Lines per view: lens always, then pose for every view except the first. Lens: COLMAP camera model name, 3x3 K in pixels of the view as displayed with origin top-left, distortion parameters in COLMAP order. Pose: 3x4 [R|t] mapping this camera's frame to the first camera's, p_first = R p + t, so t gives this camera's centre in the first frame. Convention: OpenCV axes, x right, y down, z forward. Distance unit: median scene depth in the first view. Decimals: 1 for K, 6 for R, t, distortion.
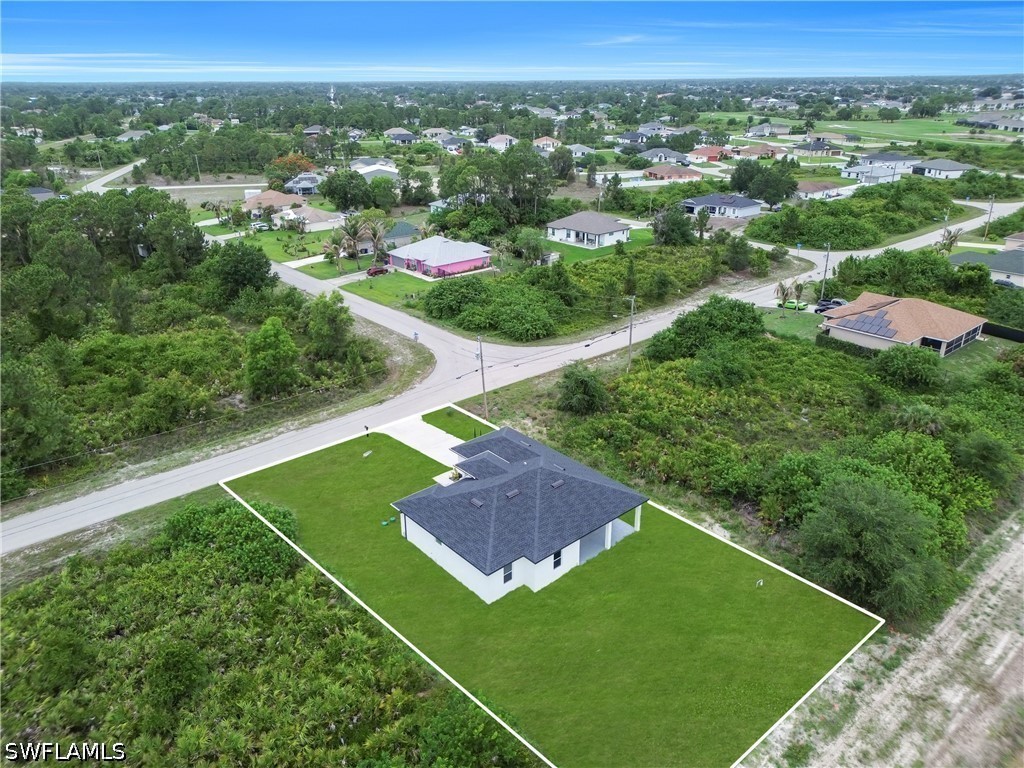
lens RADIAL K [[718.6, 0, 512.0], [0, 718.6, 384.0], [0, 0, 1]] dist [0.038676, -0.028139]
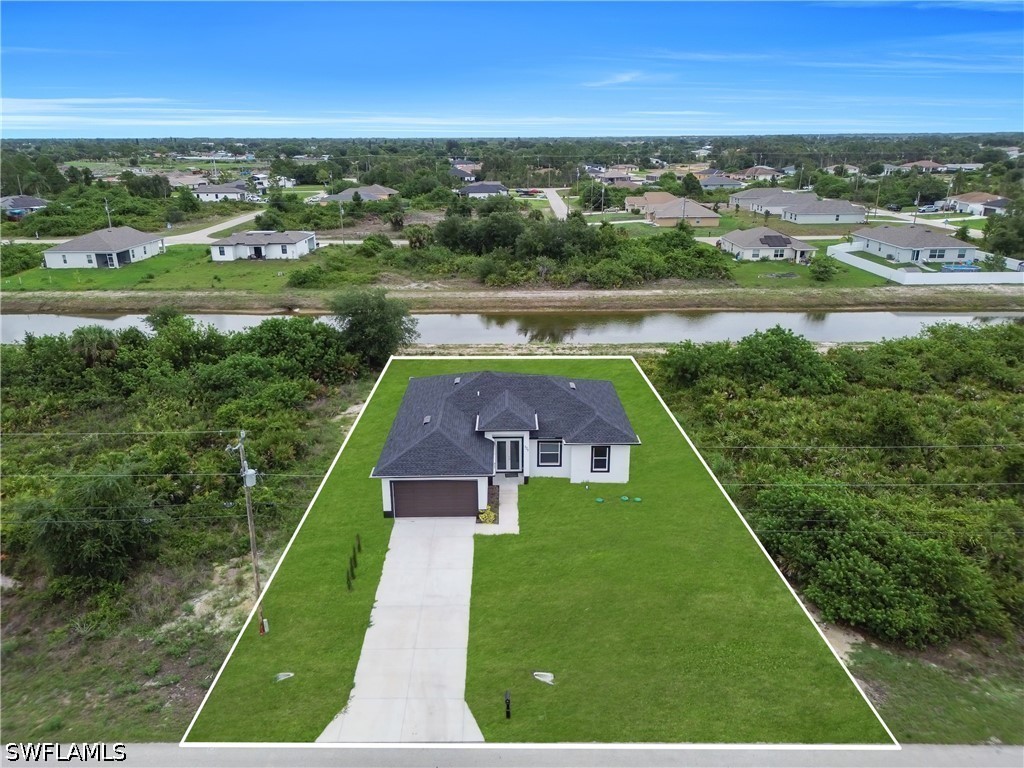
lens RADIAL K [[718.6, 0, 512.0], [0, 718.6, 384.0], [0, 0, 1]] dist [0.038676, -0.028139]
pose [[-0.757982, -0.204337, 0.619443, -0.500396], [0.261057, 0.775254, 0.575178, -0.347614], [-0.597756, 0.597685, -0.534285, 1.370537]]
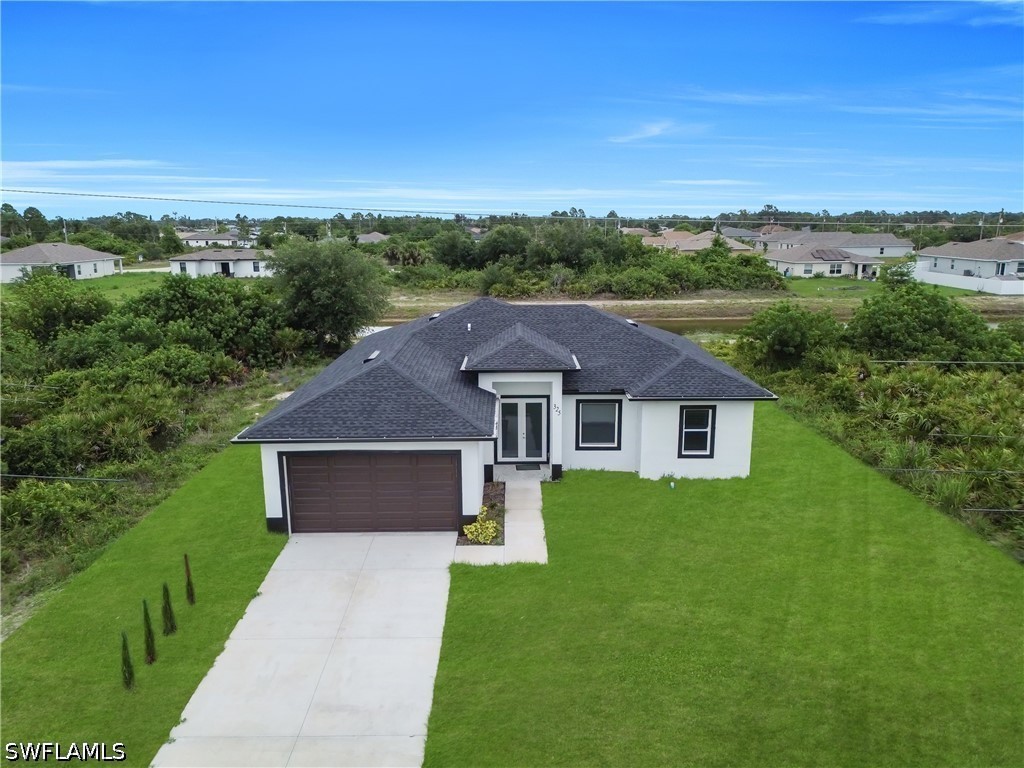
lens RADIAL K [[718.6, 0, 512.0], [0, 718.6, 384.0], [0, 0, 1]] dist [0.038676, -0.028139]
pose [[-0.752346, -0.138733, 0.643994, -0.298634], [0.263351, 0.832723, 0.487050, -0.075201], [-0.603839, 0.536027, -0.589961, 1.244499]]
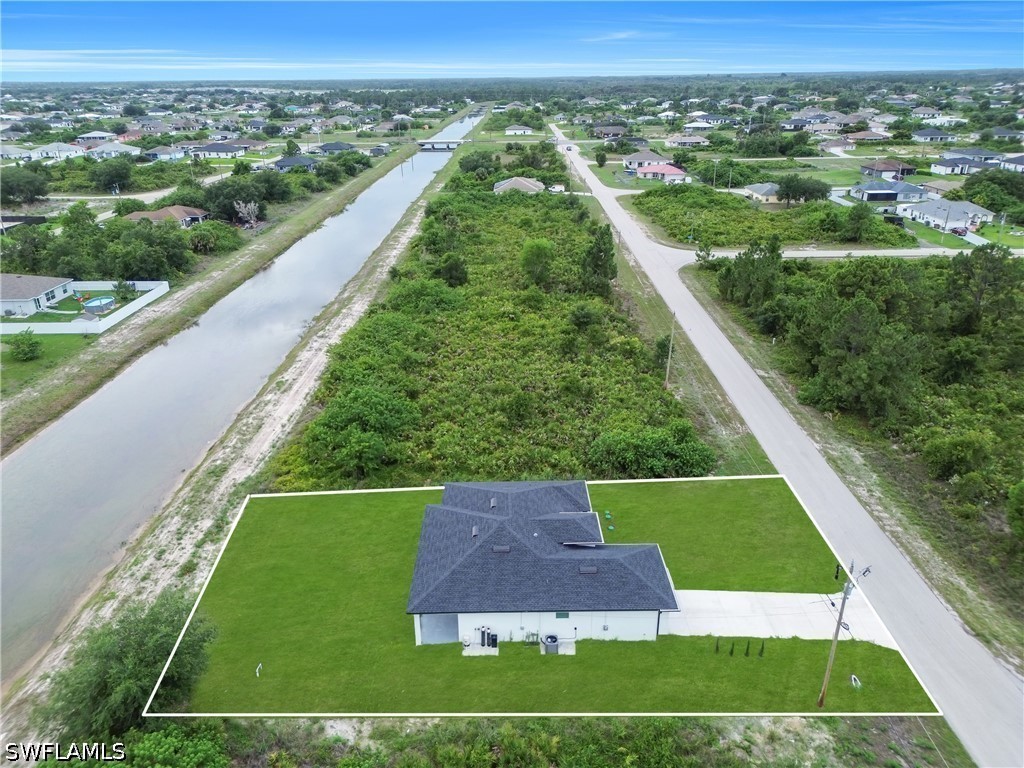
lens RADIAL K [[718.6, 0, 512.0], [0, 718.6, 384.0], [0, 0, 1]] dist [0.038676, -0.028139]
pose [[-0.651714, 0.310308, -0.692082, 0.557701], [-0.279663, 0.749870, 0.599569, -0.515389], [0.705023, 0.584297, -0.401920, 1.187491]]
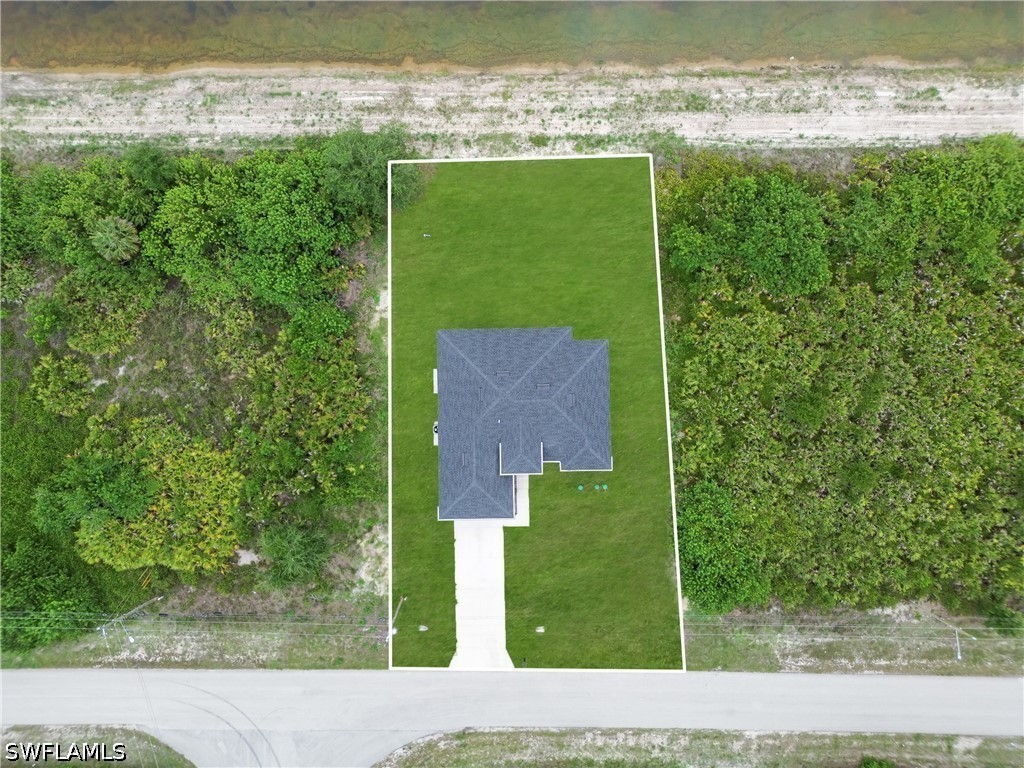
lens RADIAL K [[718.6, 0, 512.0], [0, 718.6, 384.0], [0, 0, 1]] dist [0.038676, -0.028139]
pose [[-0.761295, -0.647342, 0.037129, 0.000292], [0.277271, -0.273247, 0.921117, -0.839813], [-0.586133, 0.711536, 0.387511, 0.516869]]
